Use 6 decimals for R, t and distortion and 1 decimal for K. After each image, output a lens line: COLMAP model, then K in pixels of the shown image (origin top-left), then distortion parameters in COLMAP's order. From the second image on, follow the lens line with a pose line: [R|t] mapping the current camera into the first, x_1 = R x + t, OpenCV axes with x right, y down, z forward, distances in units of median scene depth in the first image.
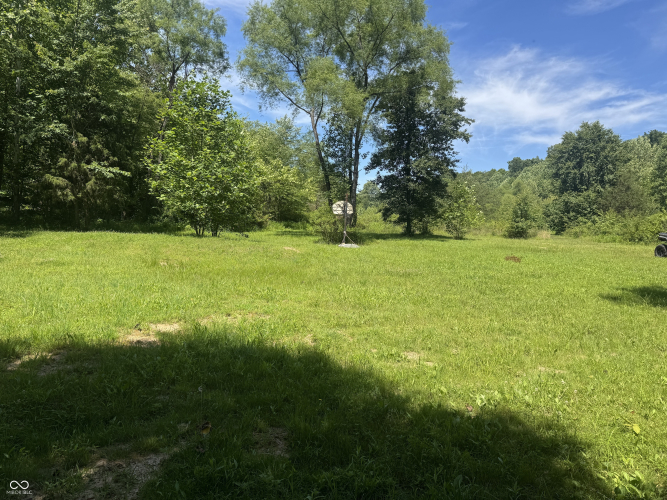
lens RADIAL K [[463.3, 0, 332.5], [0, 463.3, 253.1], [0, 0, 1]] dist [0.037329, 0.003597]
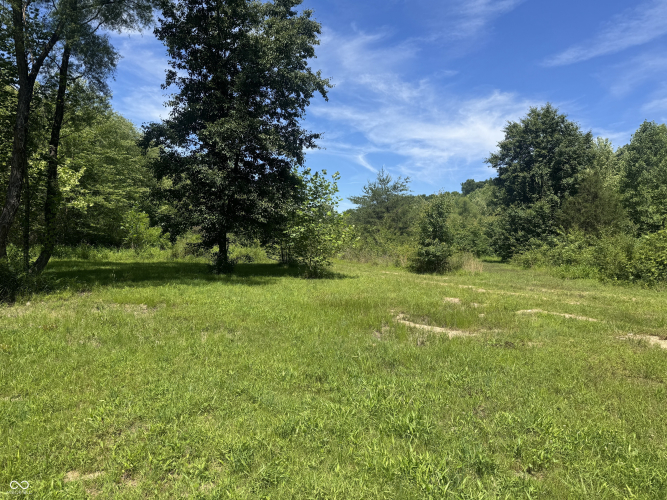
lens RADIAL K [[463.3, 0, 334.0], [0, 463.3, 247.4], [0, 0, 1]] dist [0.037329, 0.003597]
pose [[0.996978, -0.007733, 0.077303, 0.177661], [0.012800, 0.997786, -0.065260, -0.020616], [-0.076627, 0.066052, 0.994870, 0.326166]]
